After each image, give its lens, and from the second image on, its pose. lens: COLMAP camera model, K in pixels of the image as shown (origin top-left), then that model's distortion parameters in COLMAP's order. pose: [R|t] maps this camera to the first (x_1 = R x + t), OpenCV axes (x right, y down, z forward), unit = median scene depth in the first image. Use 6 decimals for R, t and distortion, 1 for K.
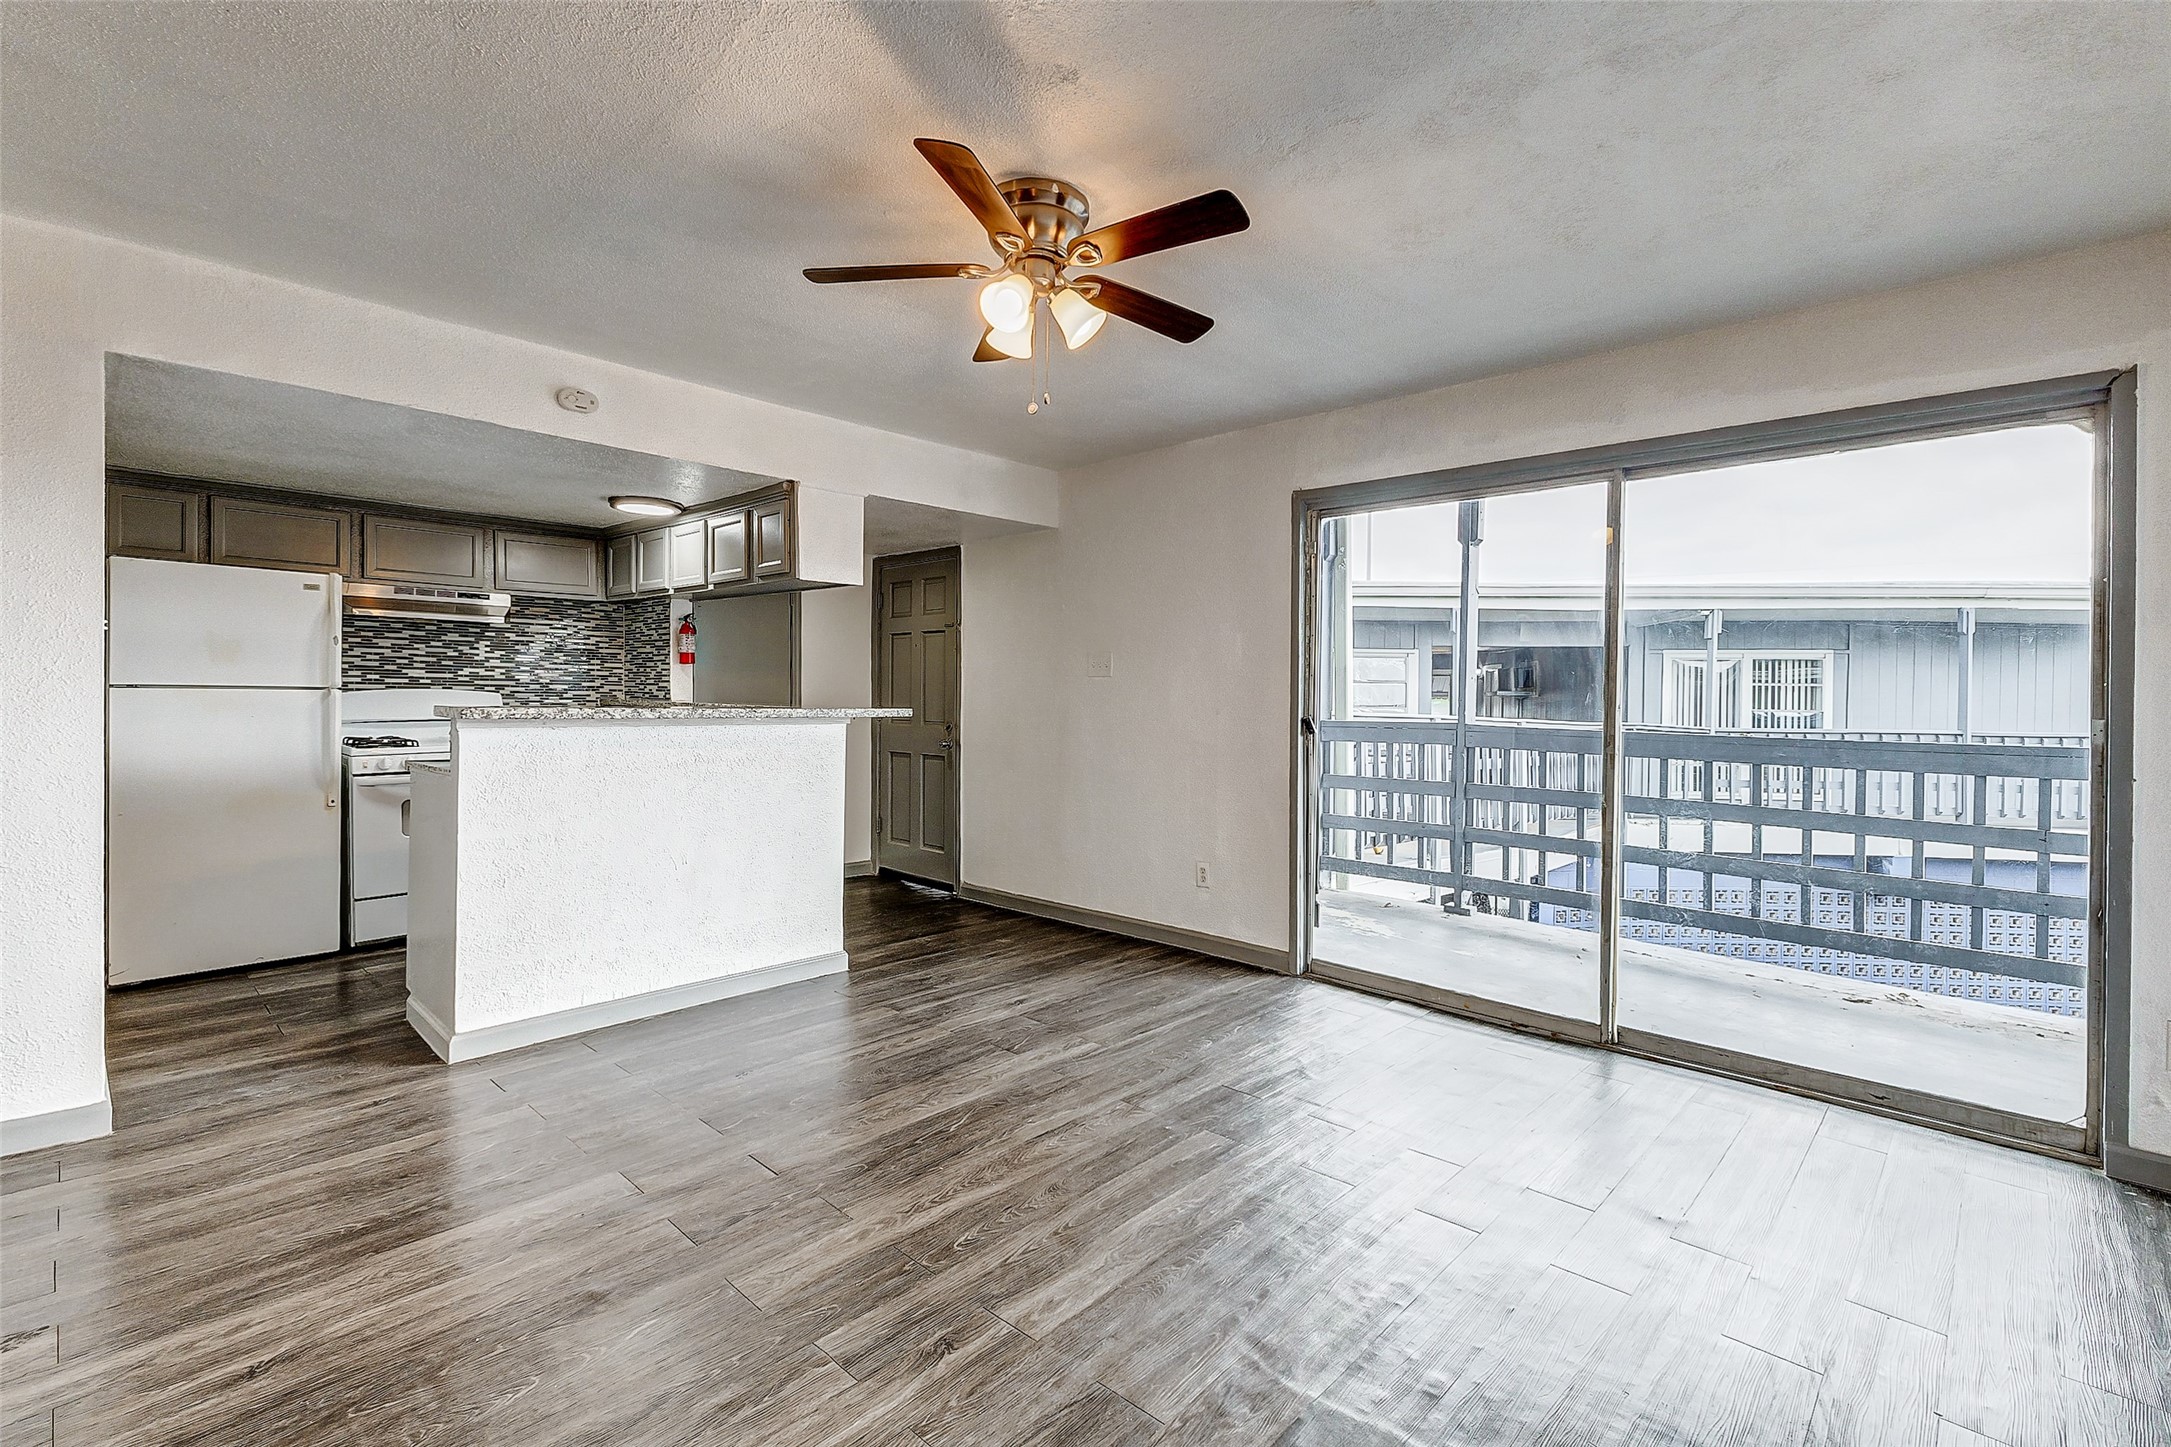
lens RADIAL K [[1033.4, 0, 1079.2], [0, 1033.4, 708.8], [0, 0, 1]] dist [-0.001250, -0.000070]
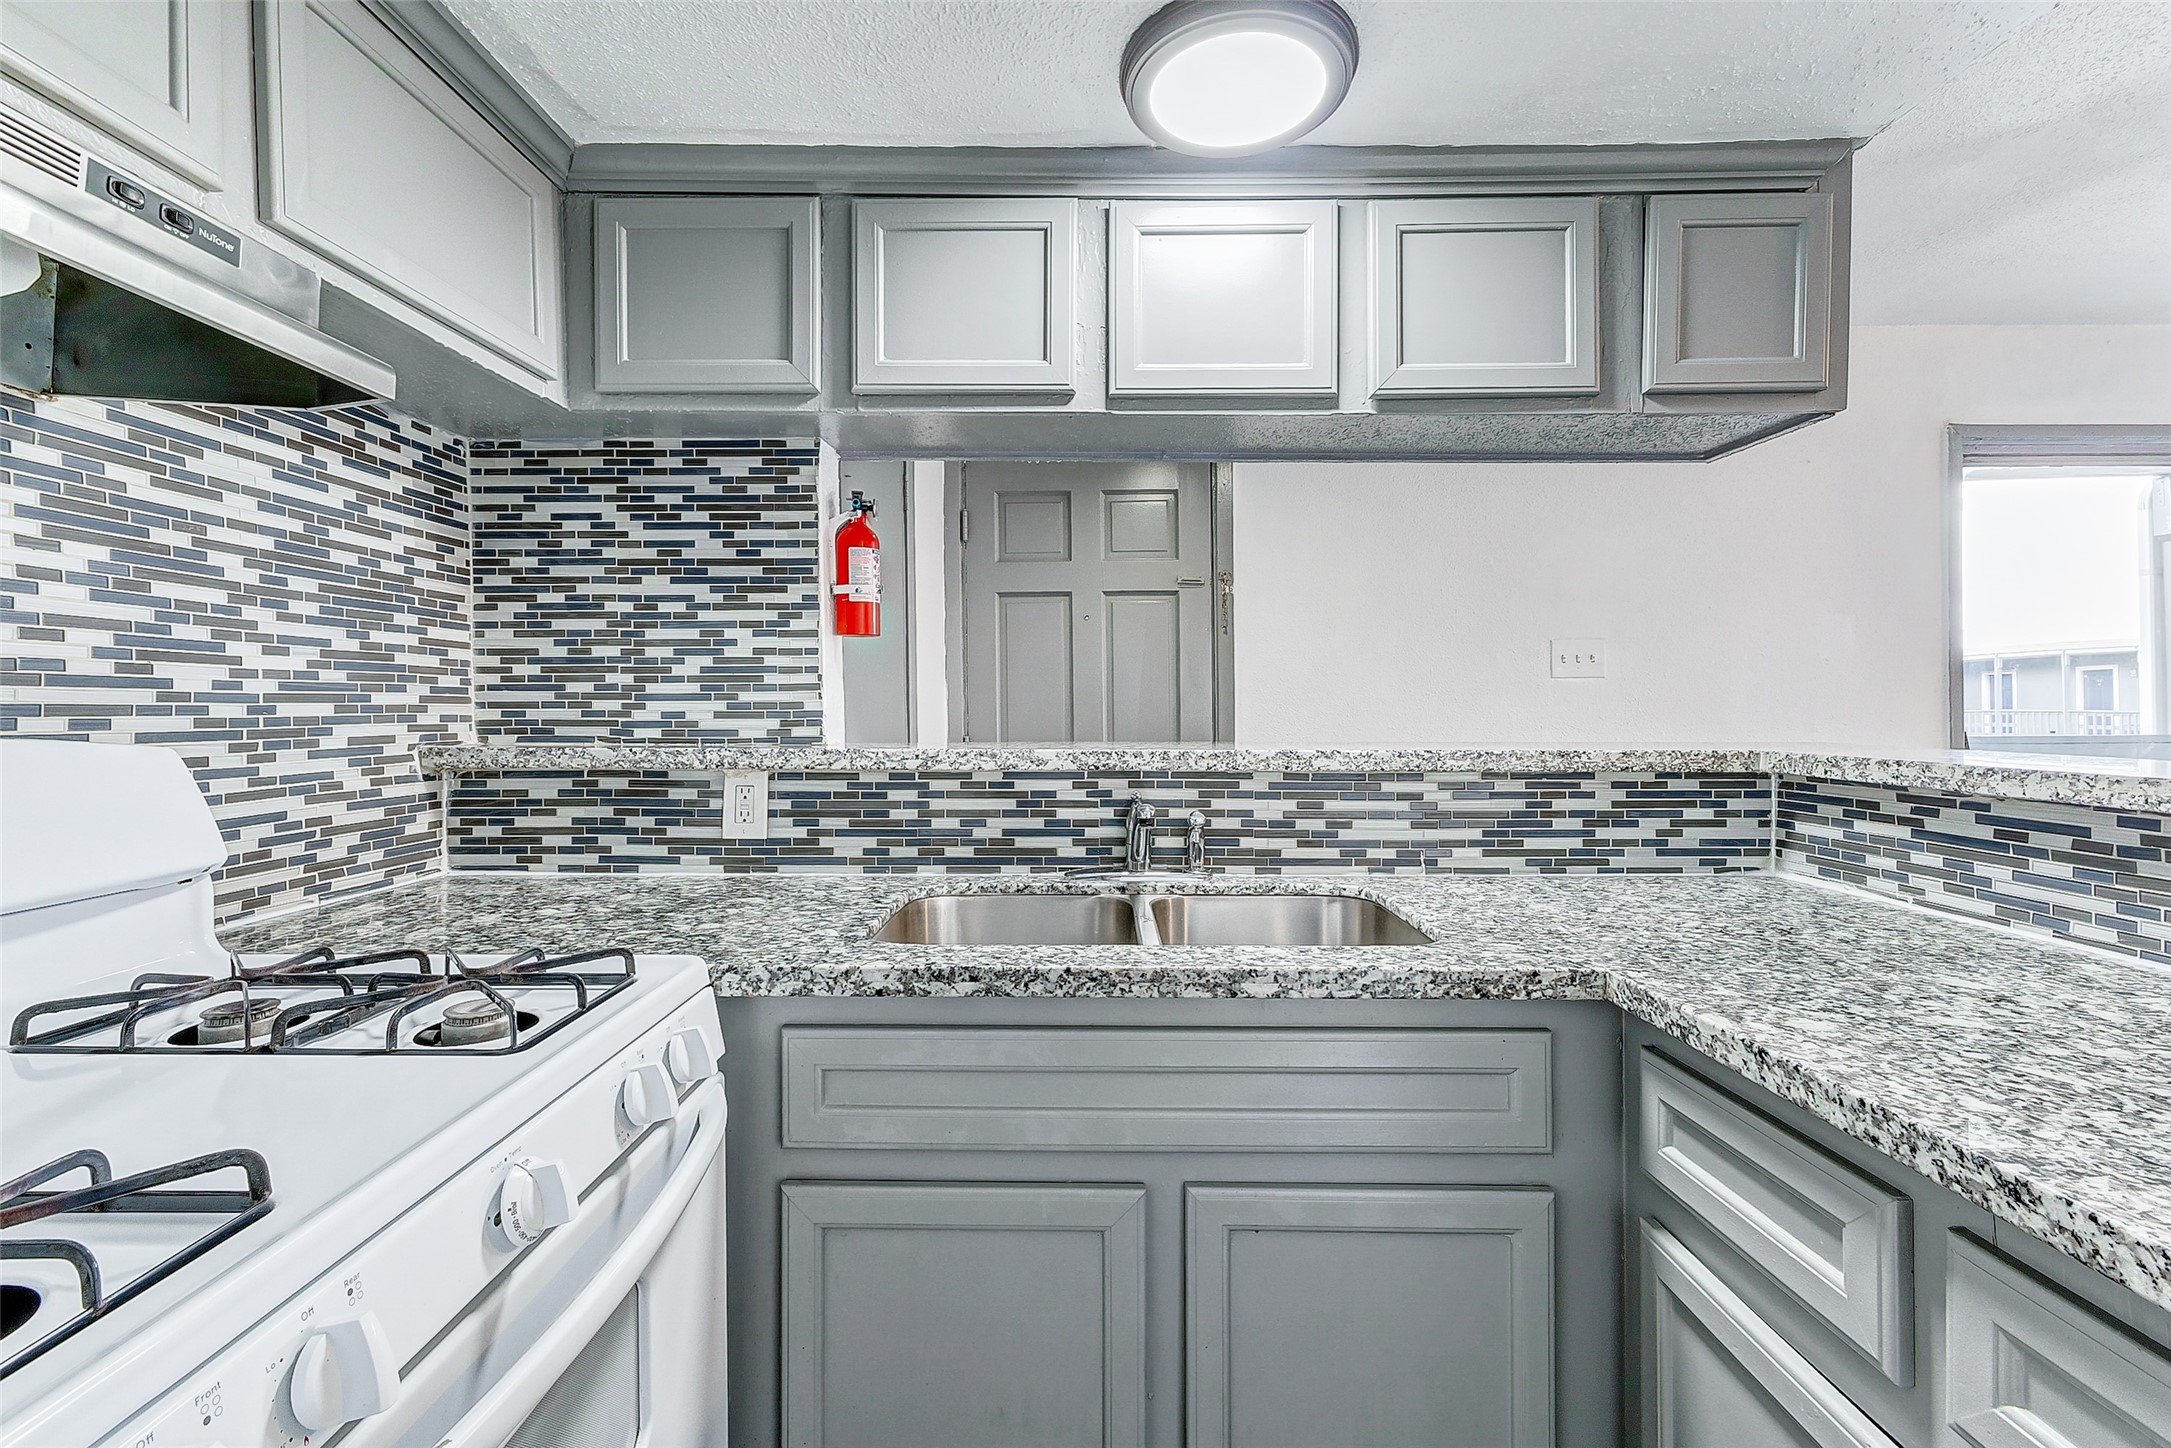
lens RADIAL K [[972.5, 0, 1059.1], [0, 972.5, 720.0], [0, 0, 1]] dist [0.009736, -0.005468]
pose [[0.735976, -0.021300, 0.676672, -0.587330], [0.015413, 0.999773, 0.014707, -0.021607], [-0.676832, -0.000395, 0.736137, 0.770275]]
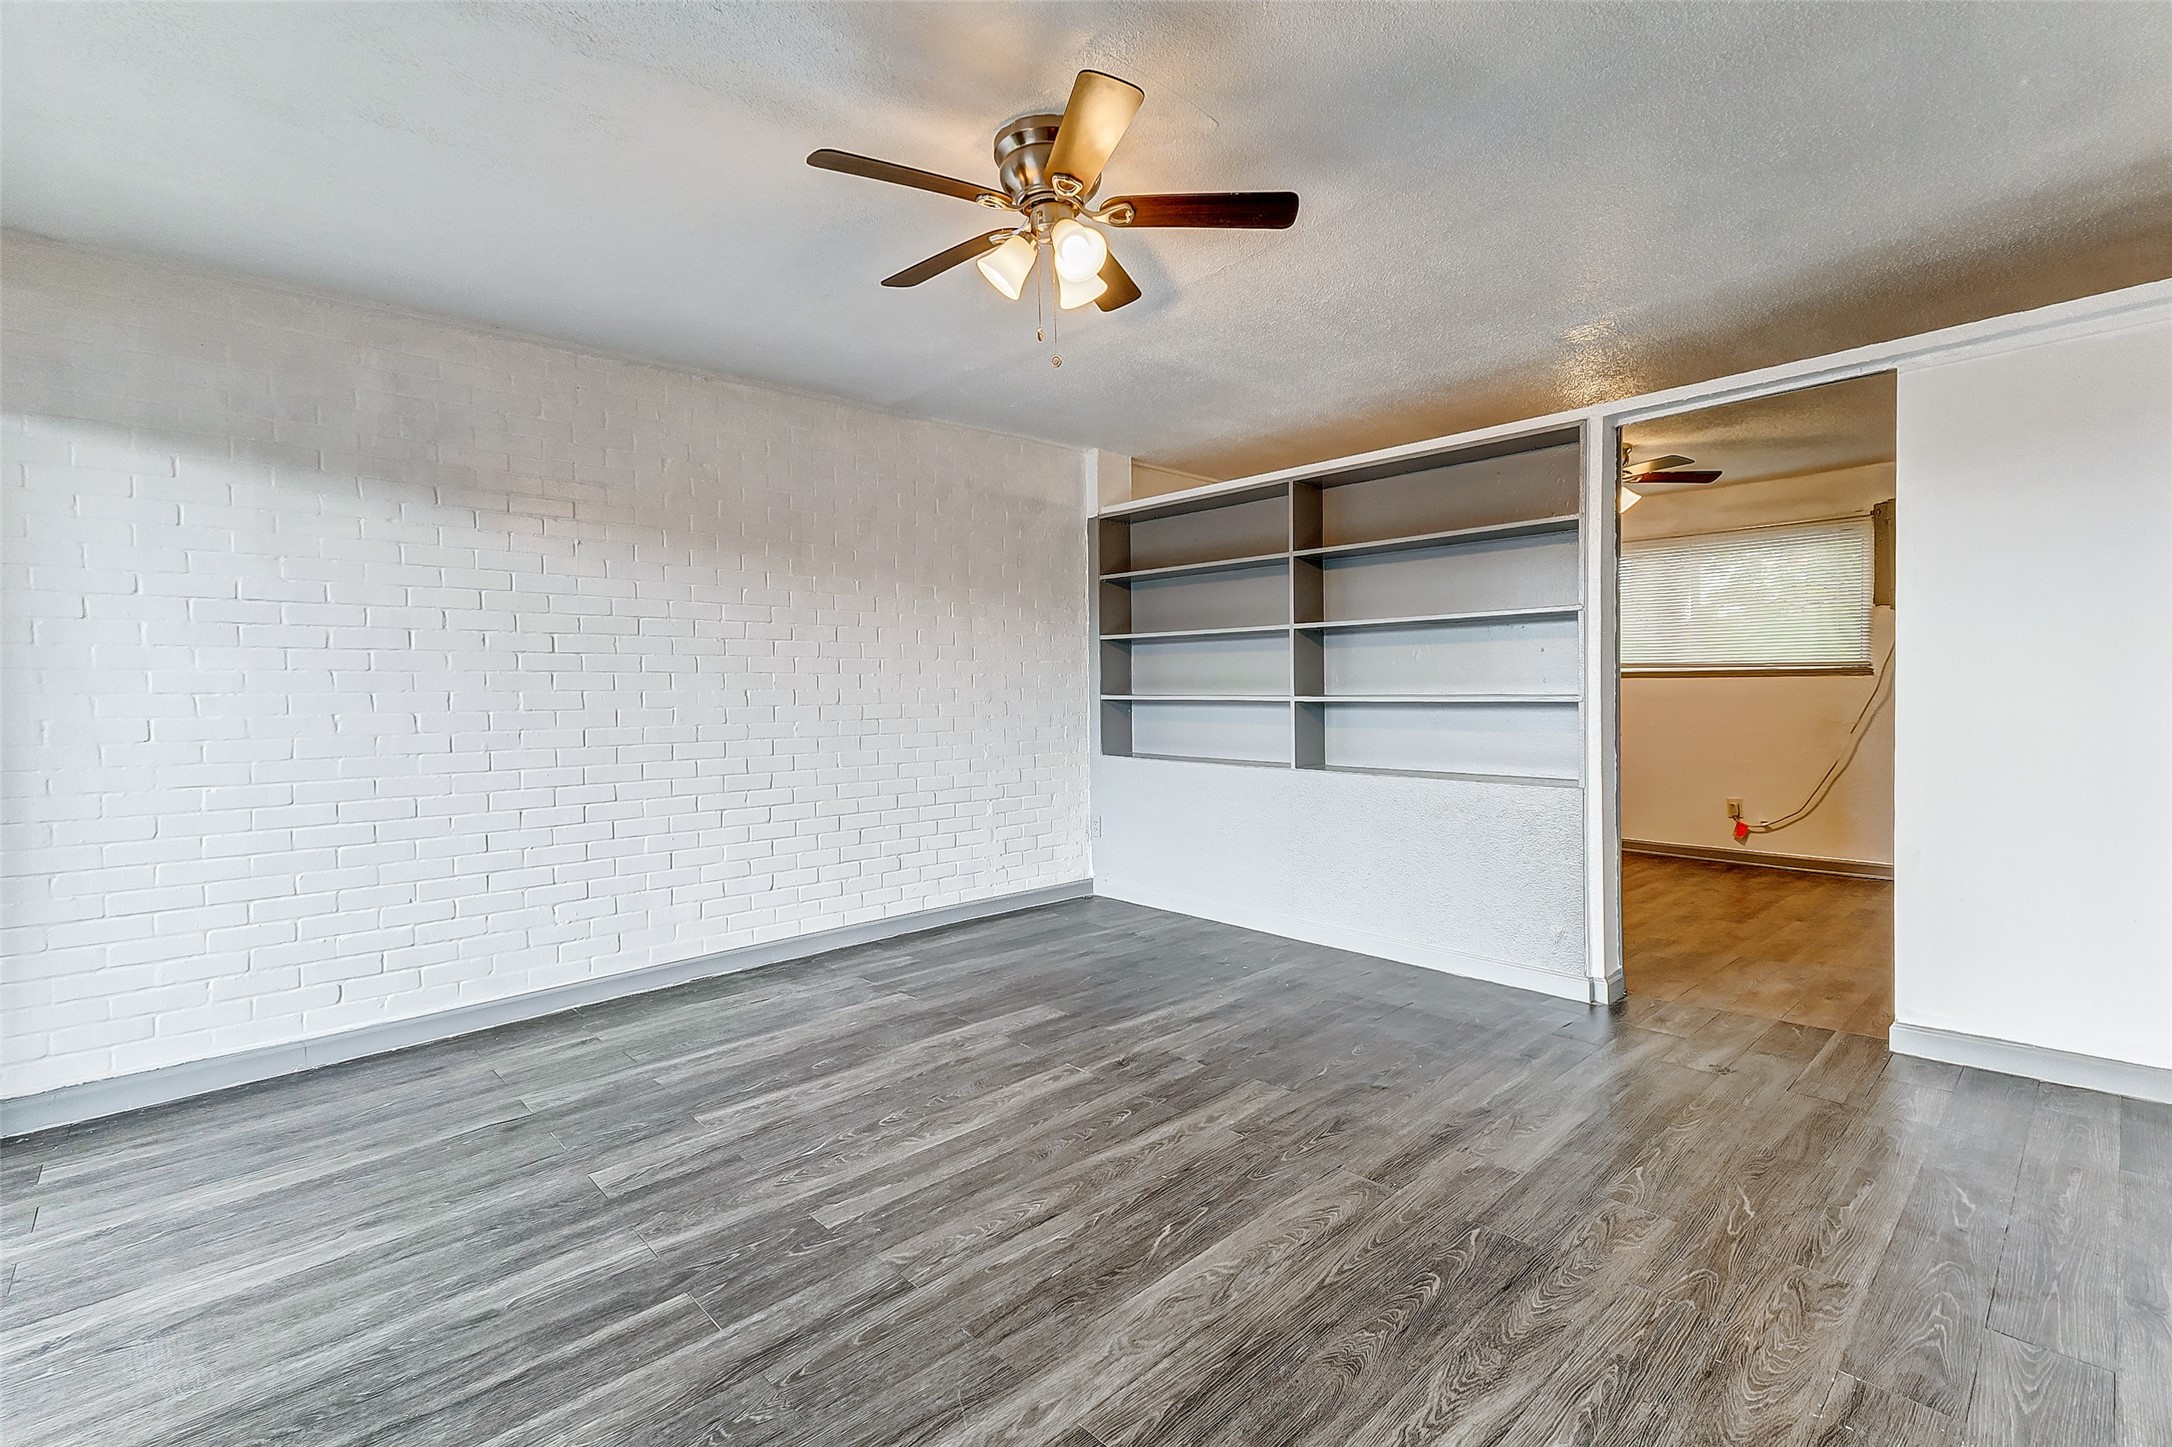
lens RADIAL K [[962.6, 0, 1090.8], [0, 962.6, 712.0], [0, 0, 1]] dist [0.002522, 0.000081]
pose [[-0.999091, 0.001425, 0.042611, -0.053769], [0.002877, 0.999417, 0.034035, 0.006614], [-0.042537, 0.034127, -0.998512, 0.924953]]
